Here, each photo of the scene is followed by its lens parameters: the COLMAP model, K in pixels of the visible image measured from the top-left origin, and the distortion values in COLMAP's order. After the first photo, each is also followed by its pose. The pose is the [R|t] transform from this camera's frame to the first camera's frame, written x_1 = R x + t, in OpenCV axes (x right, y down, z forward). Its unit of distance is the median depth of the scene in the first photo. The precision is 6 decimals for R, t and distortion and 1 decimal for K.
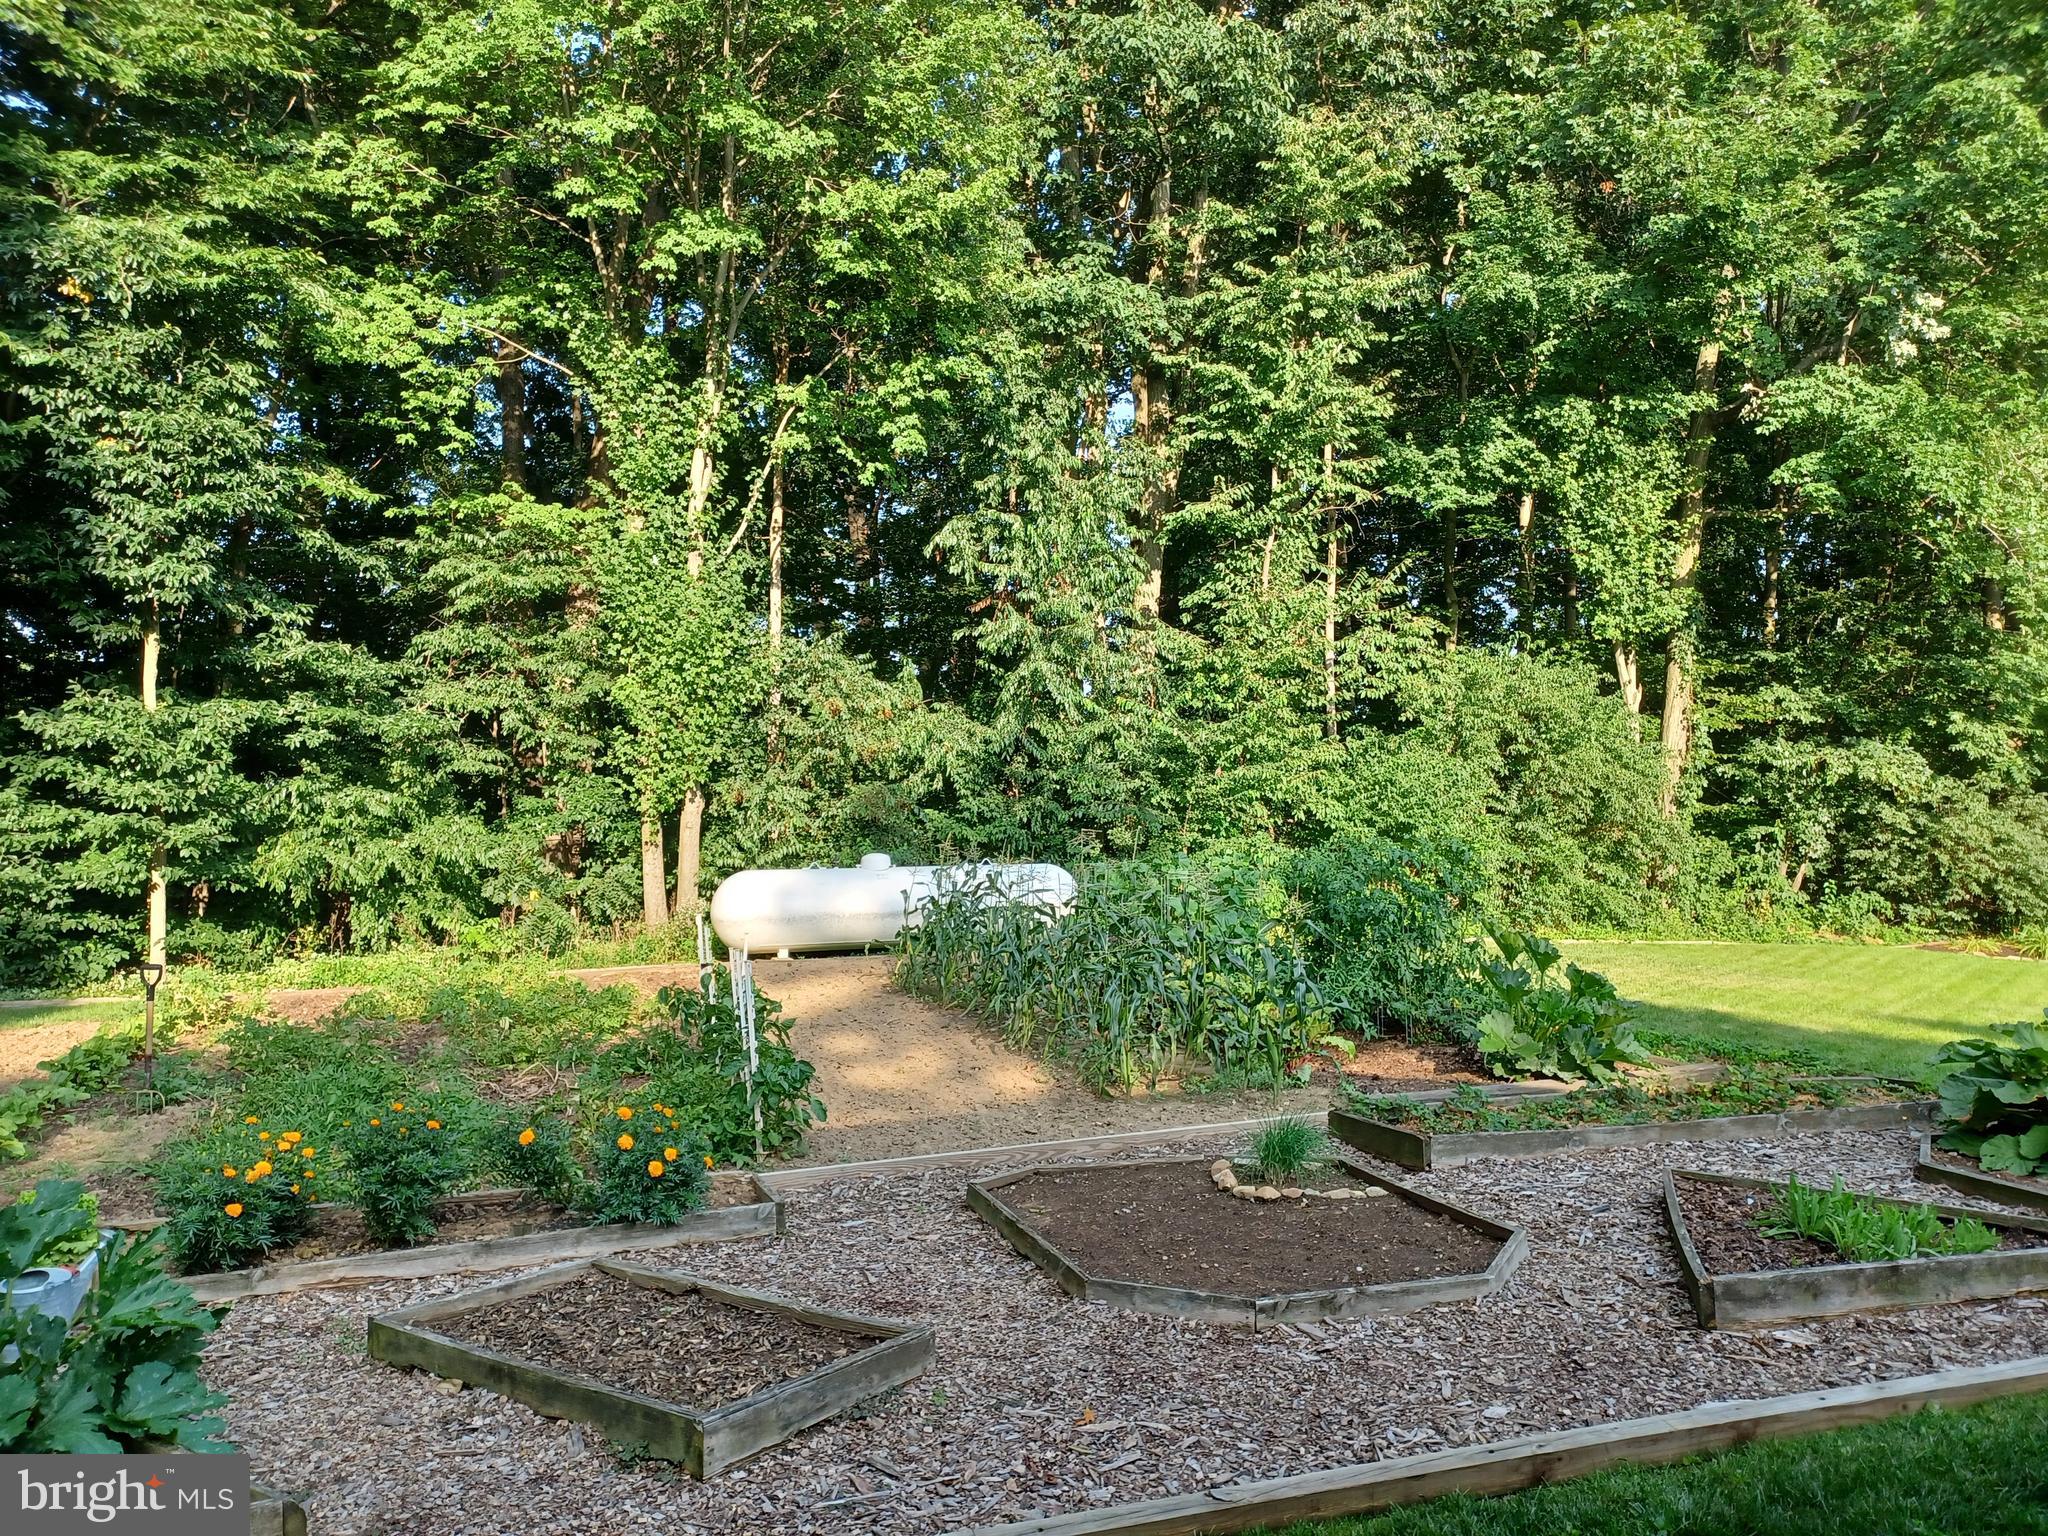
lens RADIAL K [[1498.5, 0, 1012.6], [0, 1498.5, 761.4], [0, 0, 1]] dist [0.066289, -0.063250]
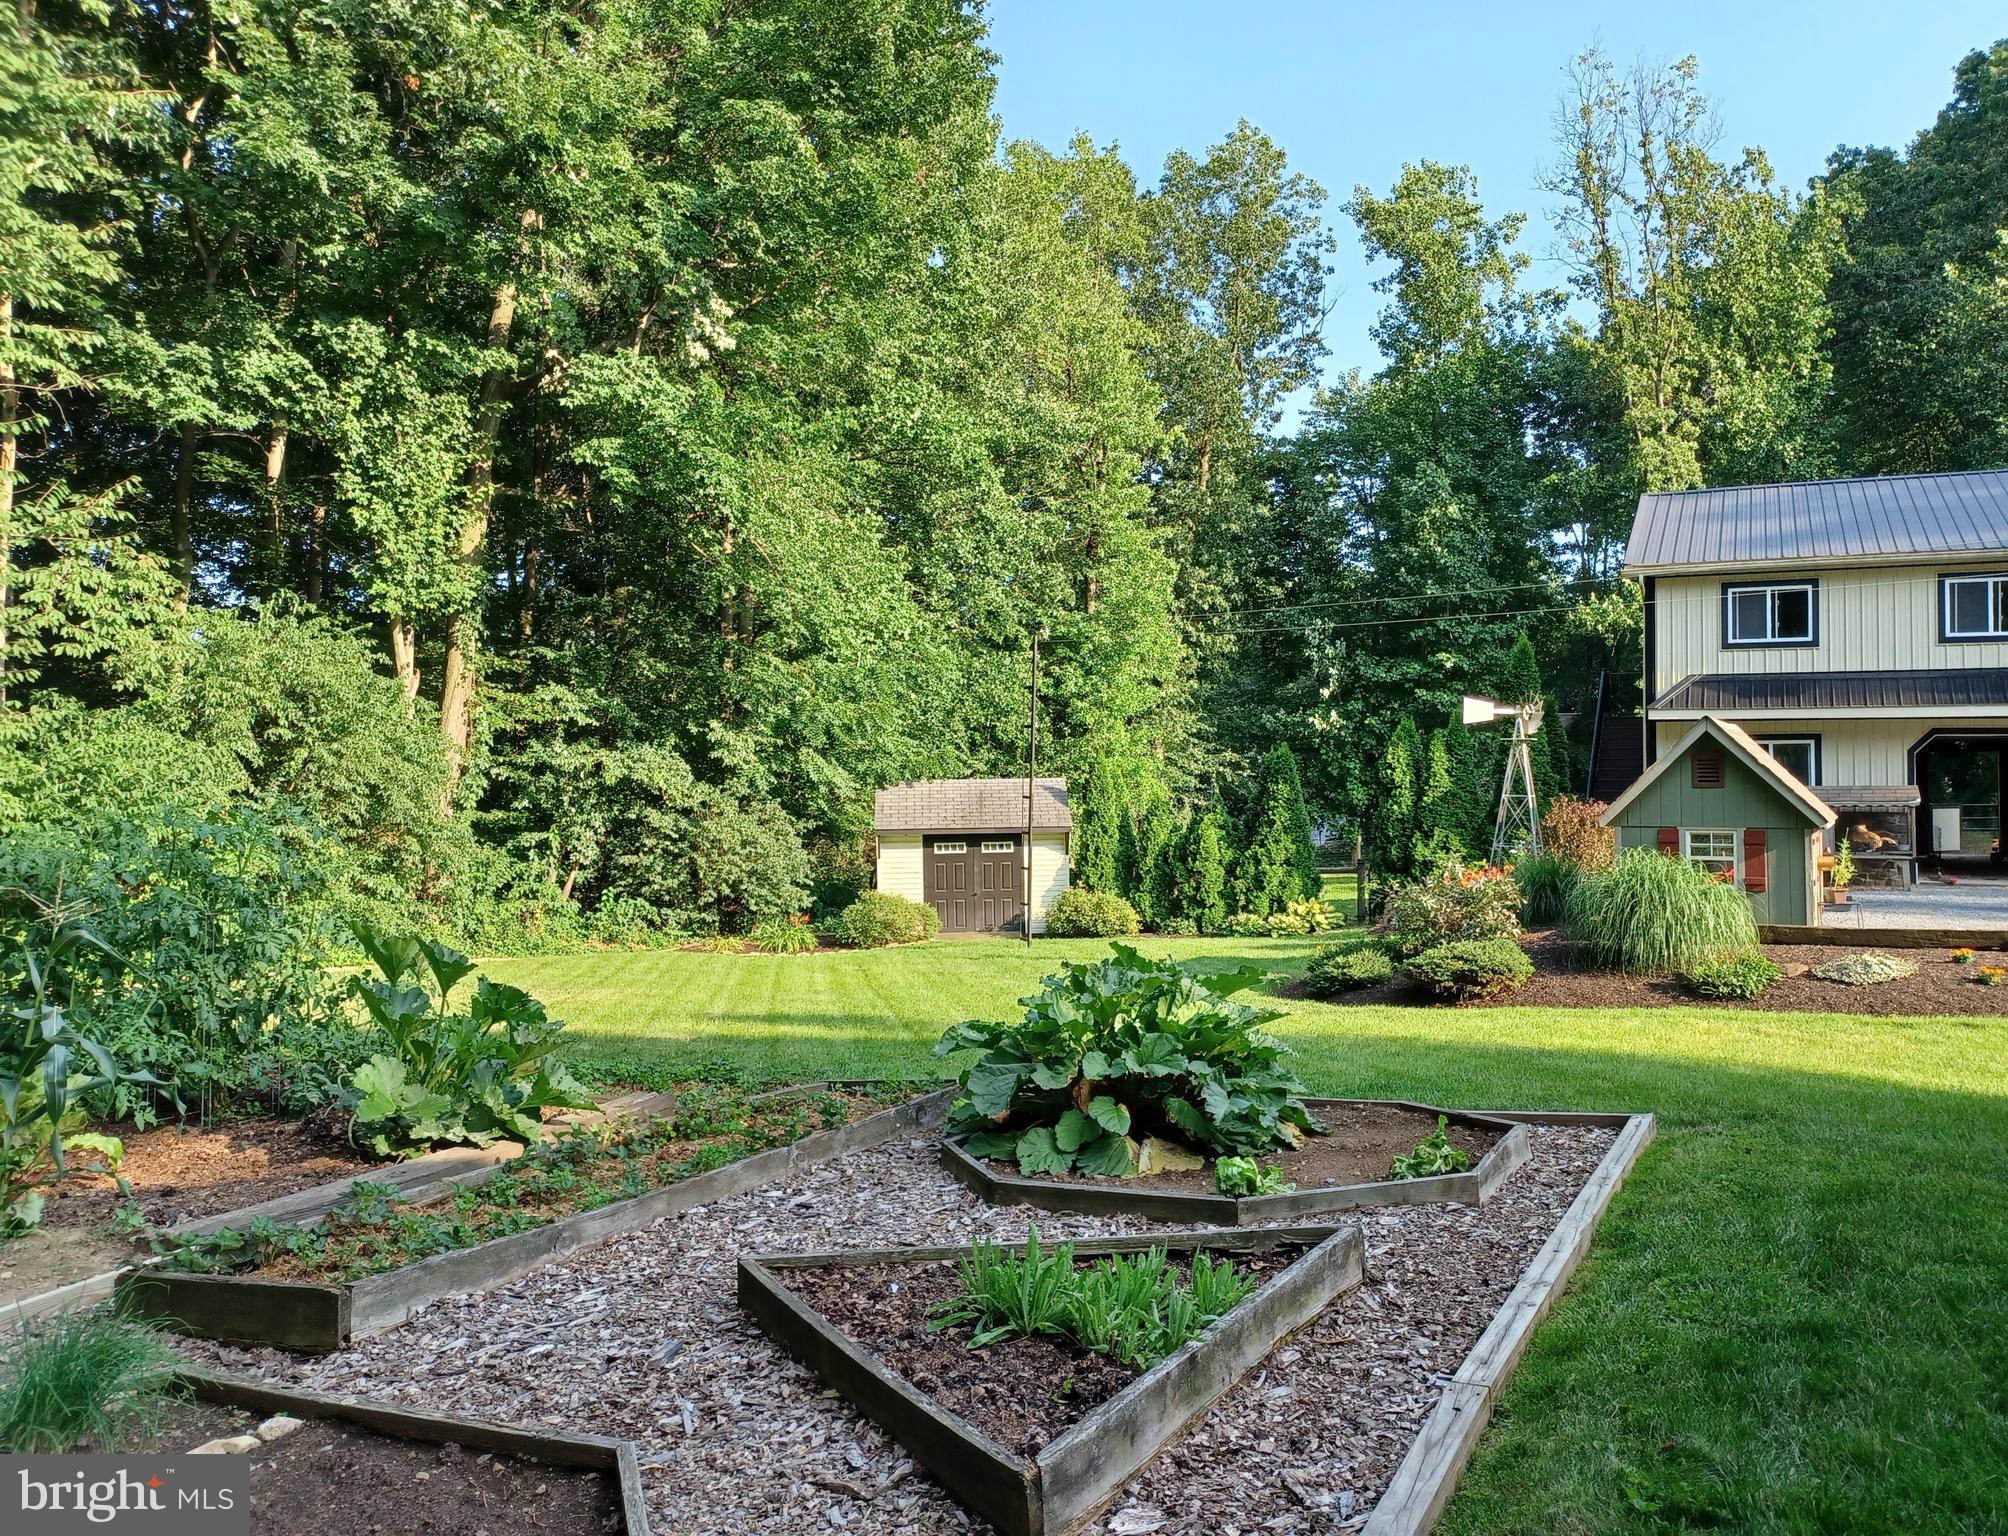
lens RADIAL K [[1544.0, 0, 1069.7], [0, 1544.0, 738.0], [0, 0, 1]] dist [-0.003235, 0.027708]
pose [[0.669438, 0.040343, 0.741772, 0.005673], [-0.016006, 0.999076, -0.039892, 0.019913], [-0.742696, 0.014832, 0.669465, 0.132380]]
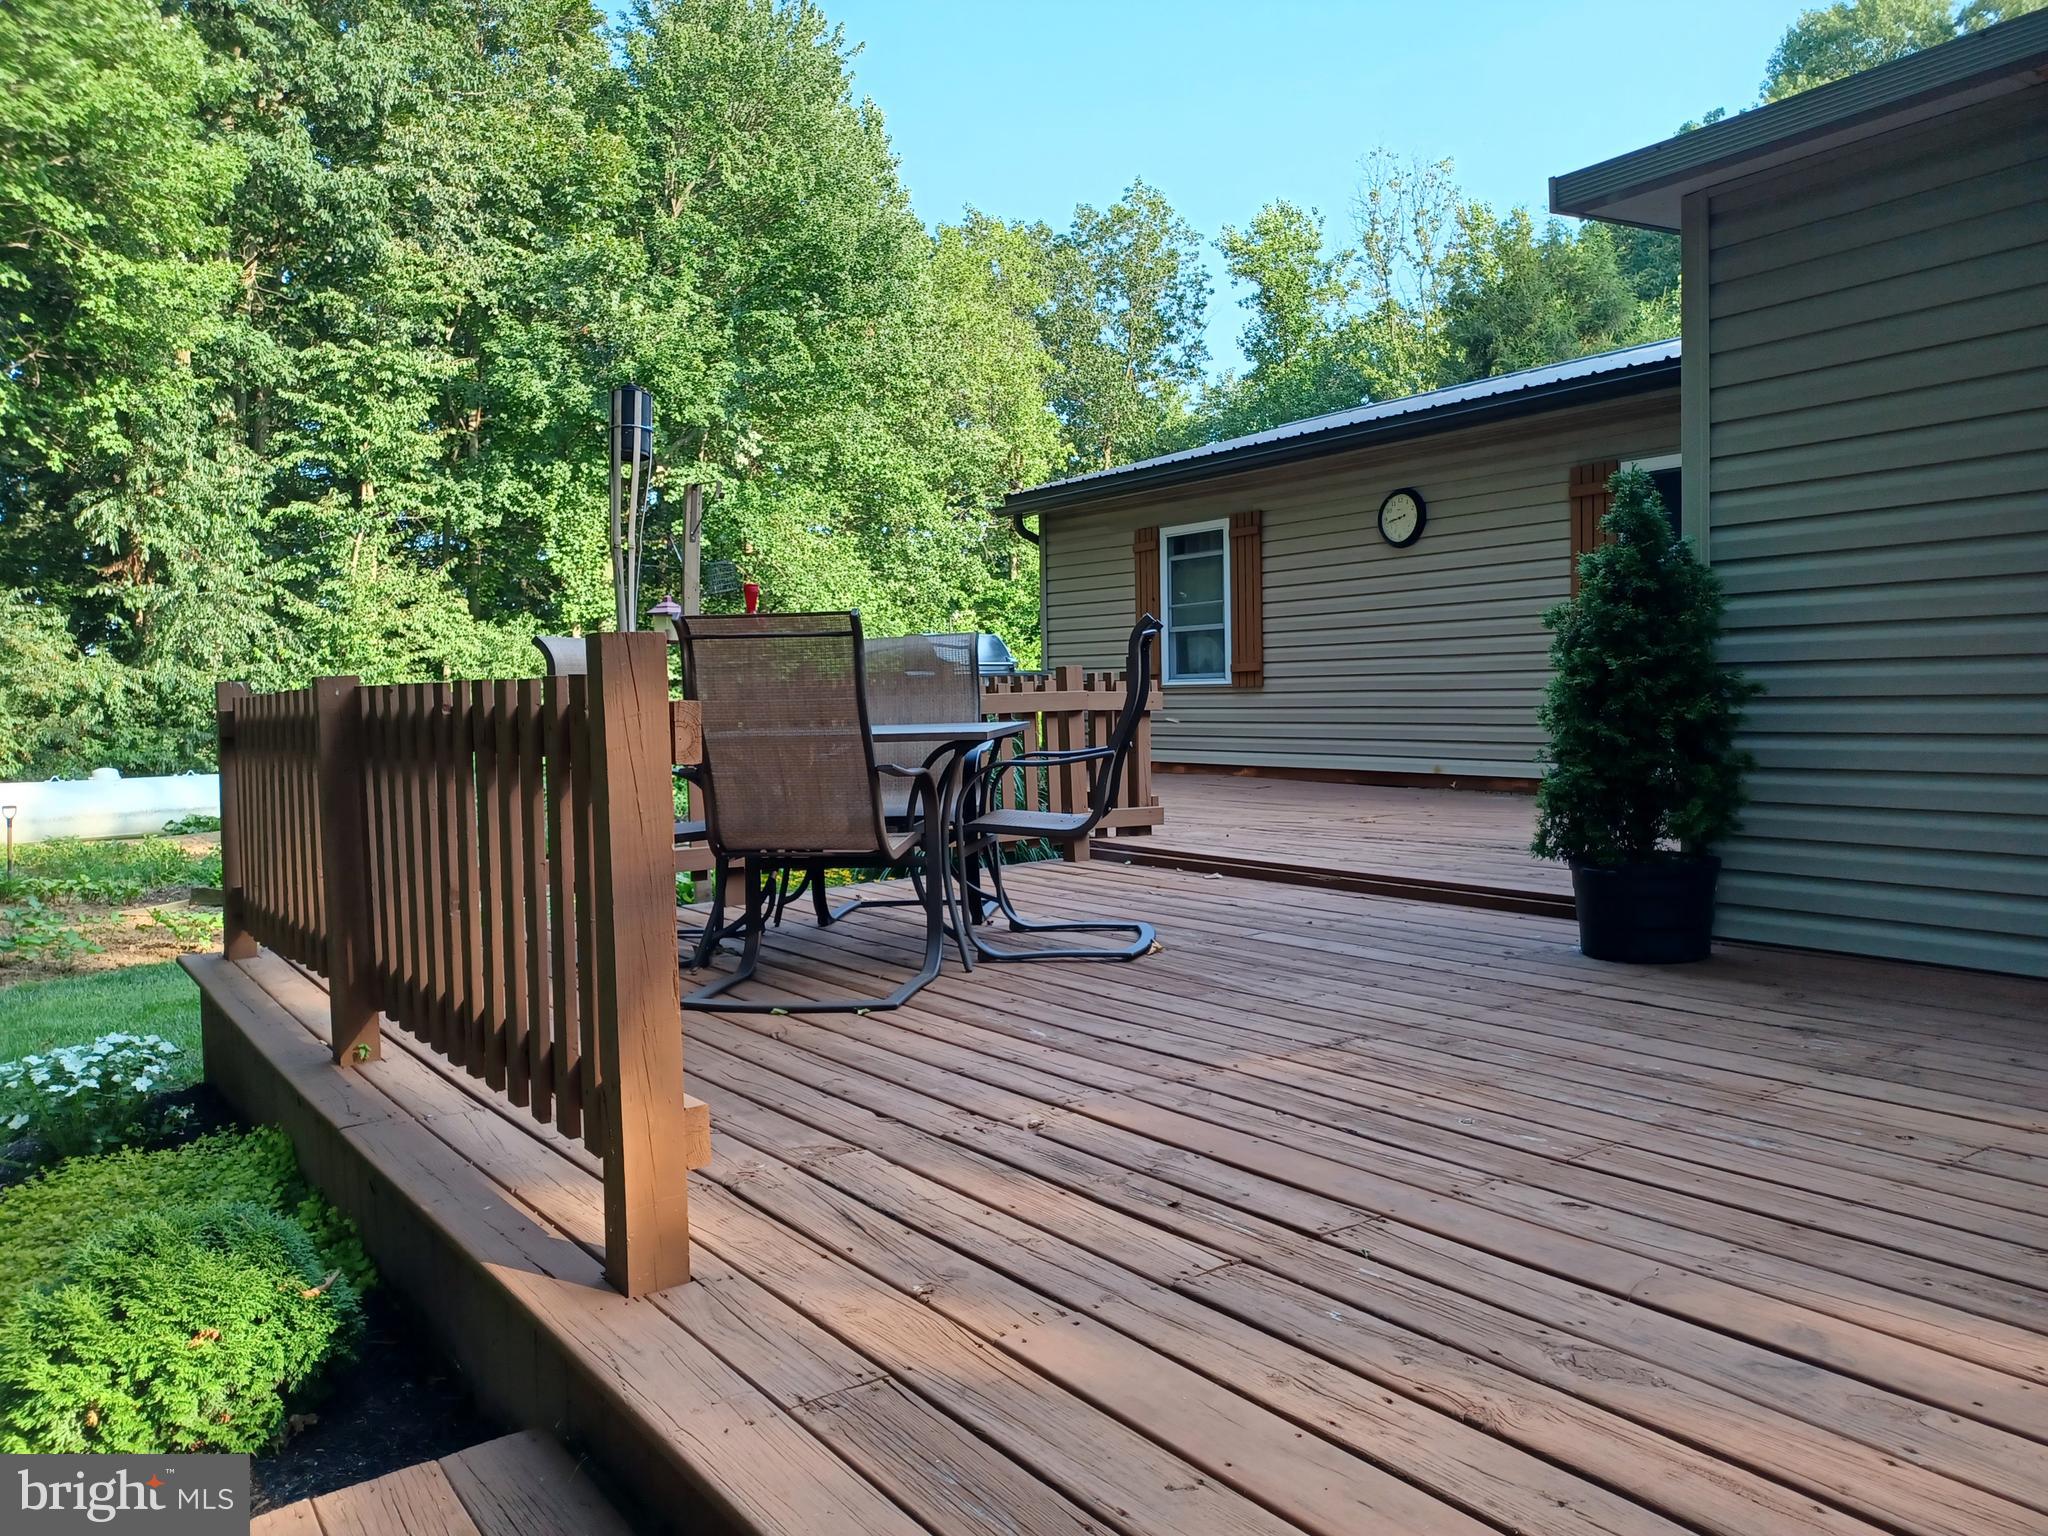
lens RADIAL K [[1498.5, 0, 1012.6], [0, 1498.5, 761.4], [0, 0, 1]] dist [0.066289, -0.063250]
pose [[0.690581, -0.026778, 0.722759, -0.403049], [0.005042, 0.999468, 0.032212, 0.013041], [-0.723238, -0.018601, 0.690349, -0.362820]]
